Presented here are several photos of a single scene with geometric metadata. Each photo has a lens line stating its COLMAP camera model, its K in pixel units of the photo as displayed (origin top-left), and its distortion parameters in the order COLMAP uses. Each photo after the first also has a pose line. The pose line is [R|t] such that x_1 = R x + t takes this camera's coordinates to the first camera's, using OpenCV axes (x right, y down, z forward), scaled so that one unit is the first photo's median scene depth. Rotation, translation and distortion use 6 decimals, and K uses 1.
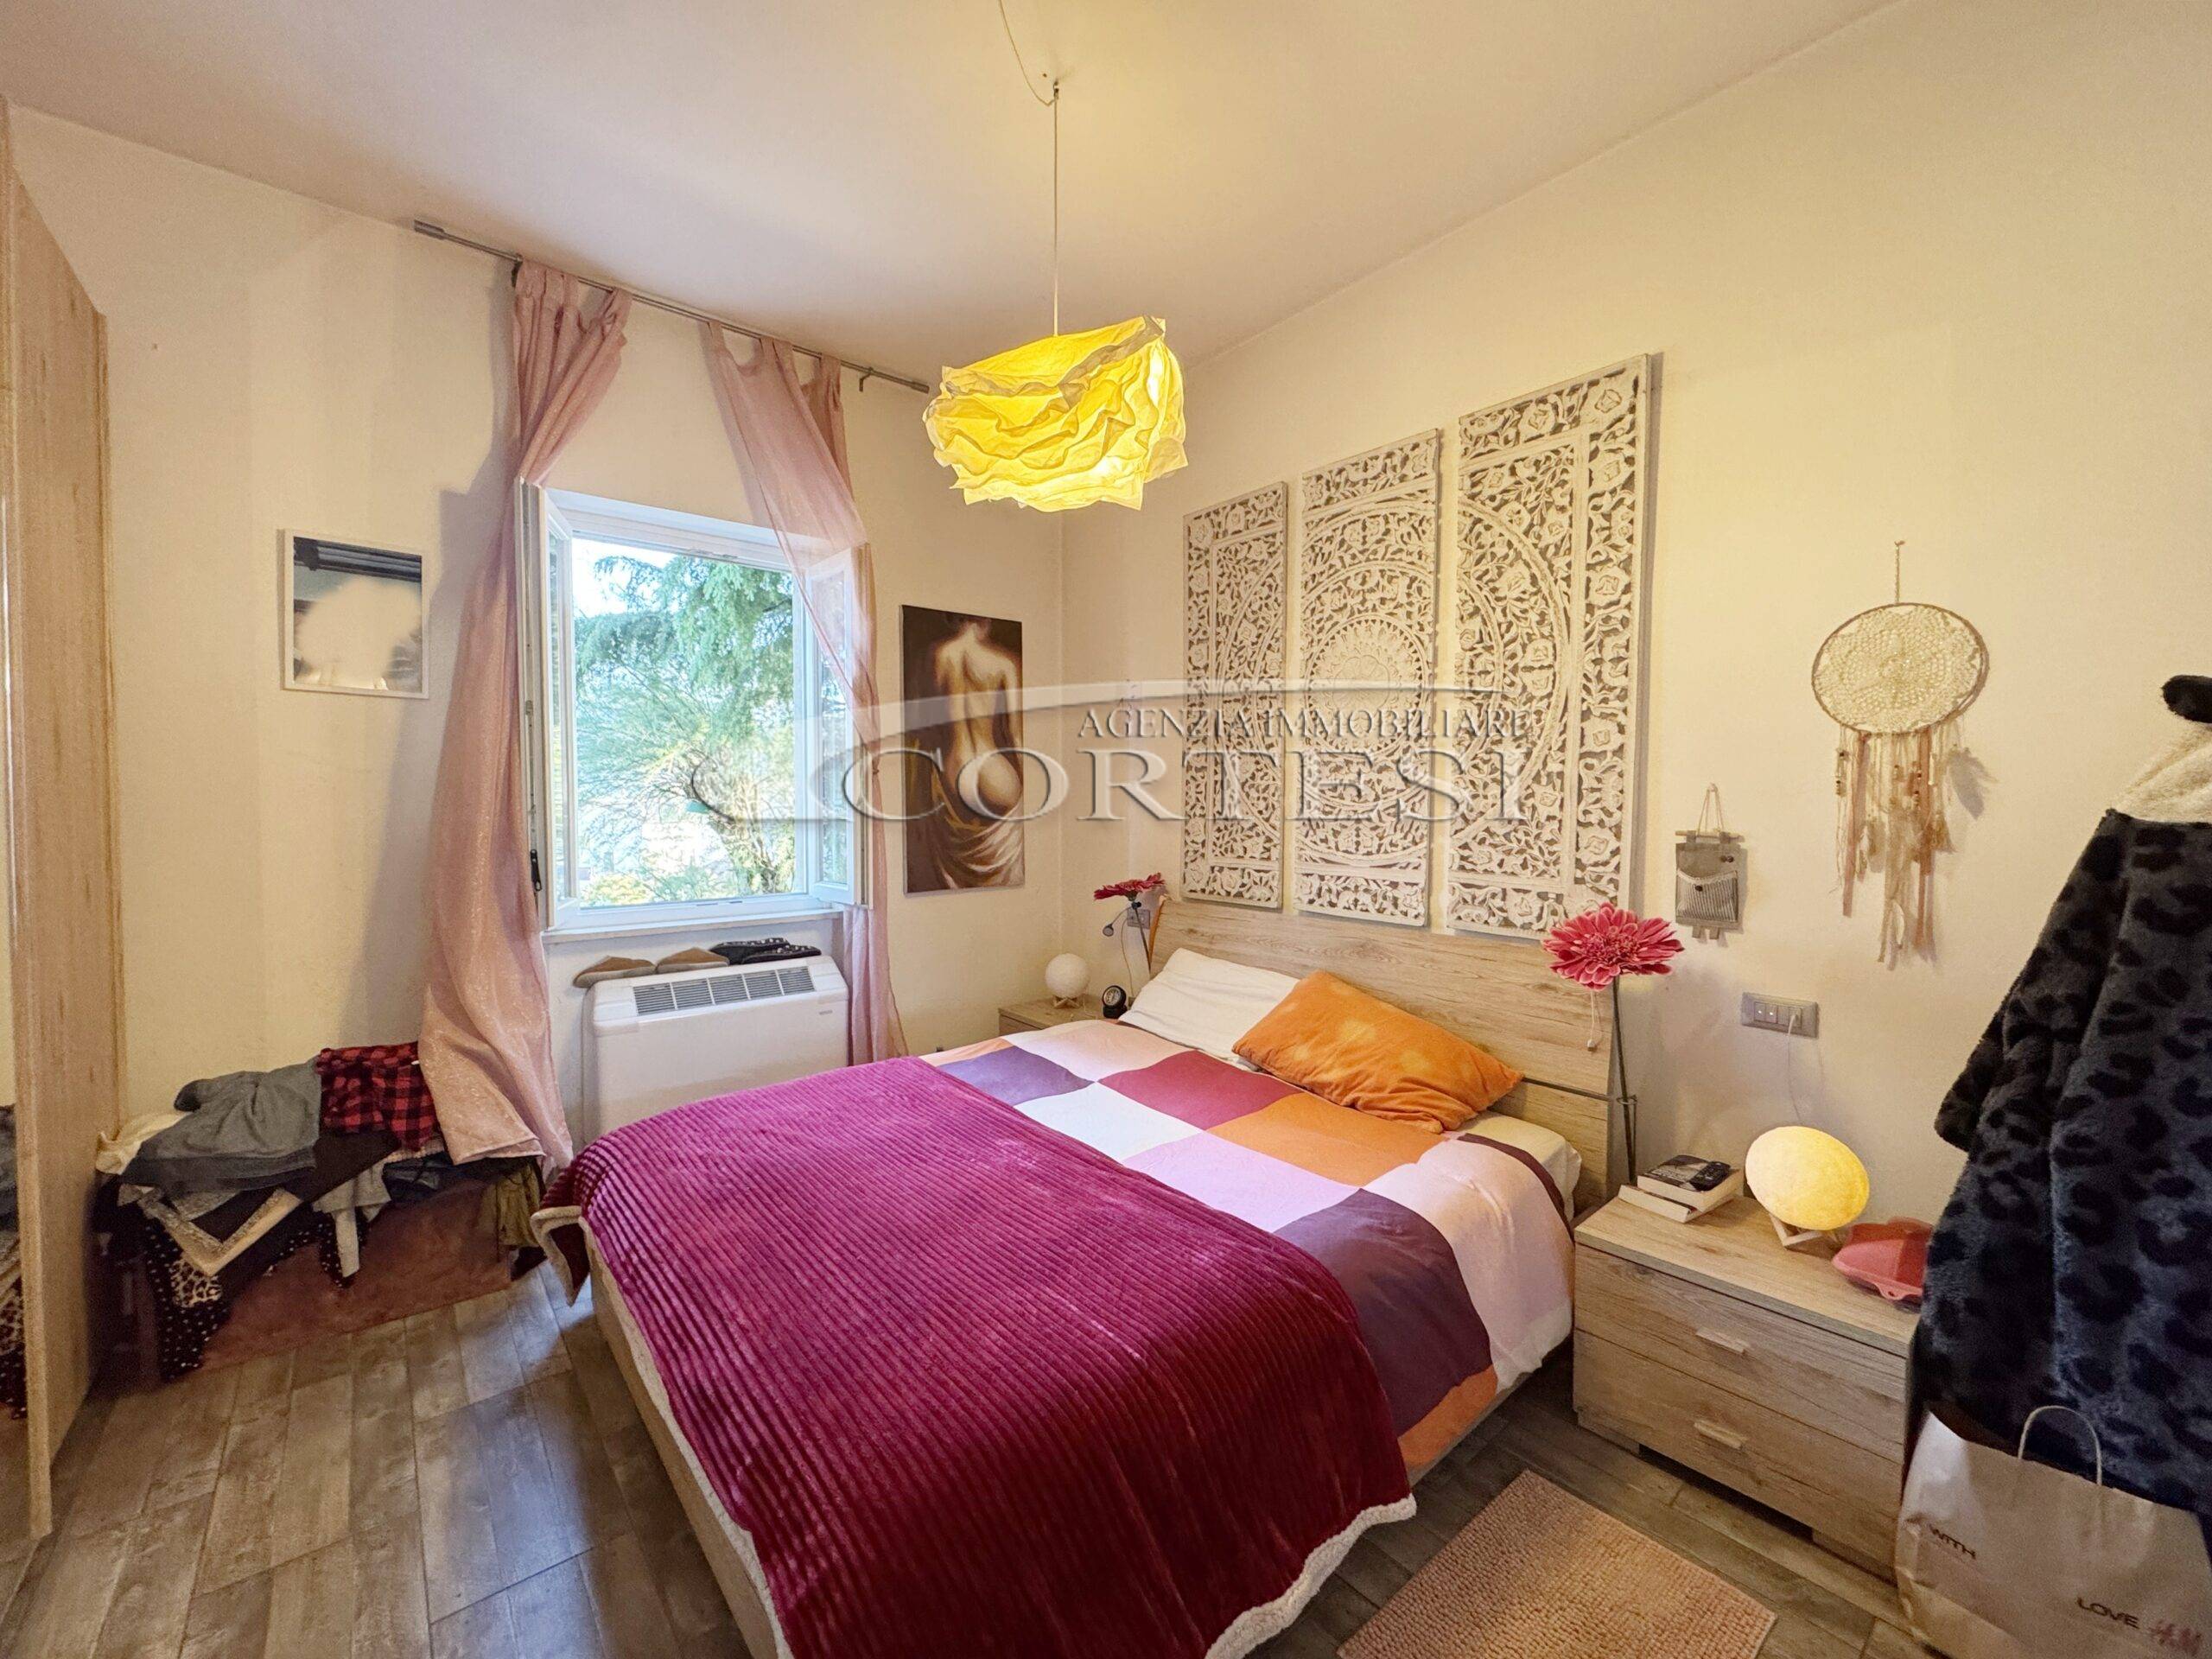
lens RADIAL K [[888.8, 0, 1106.0], [0, 888.8, 829.5], [0, 0, 1]] dist [-0.000171, -0.000067]
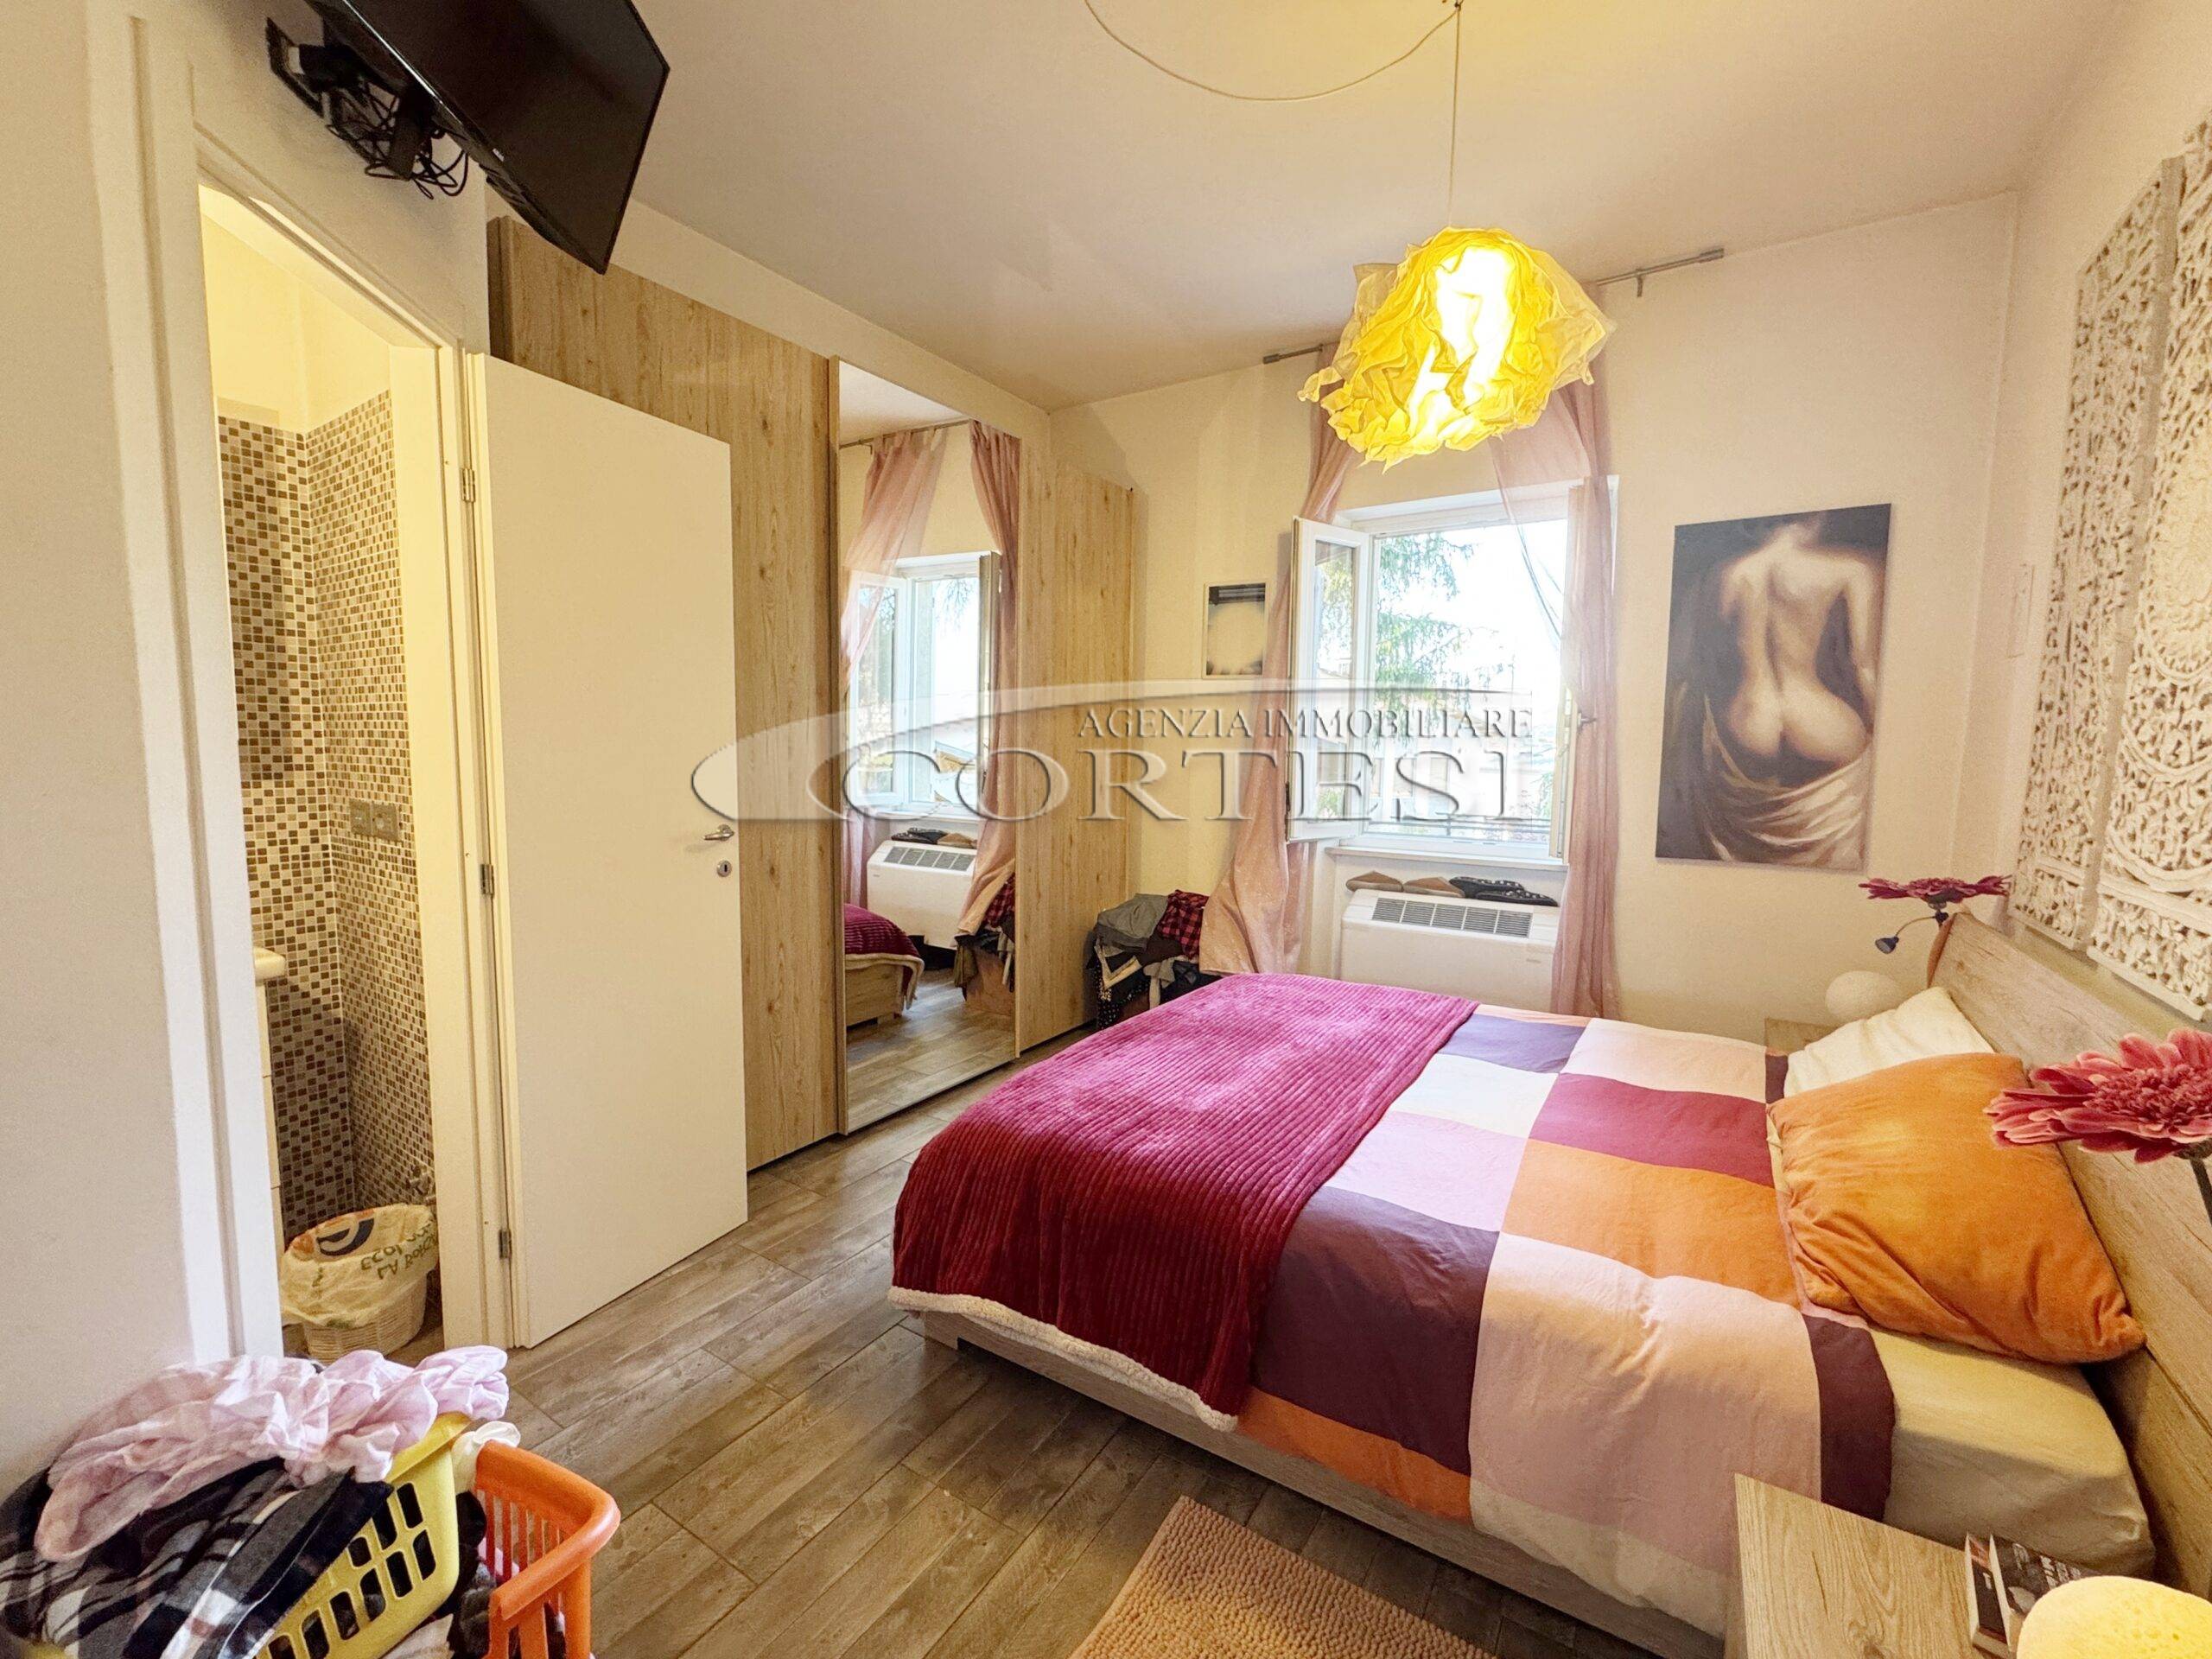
lens RADIAL K [[915.3, 0, 1104.3], [0, 915.3, 828.2], [0, 0, 1]] dist [0.000743, 0.000208]
pose [[0.306683, 0.093695, -0.947189, 0.519230], [-0.043179, 0.995488, 0.084492, -0.011623], [0.950832, 0.014986, 0.309345, 0.215080]]
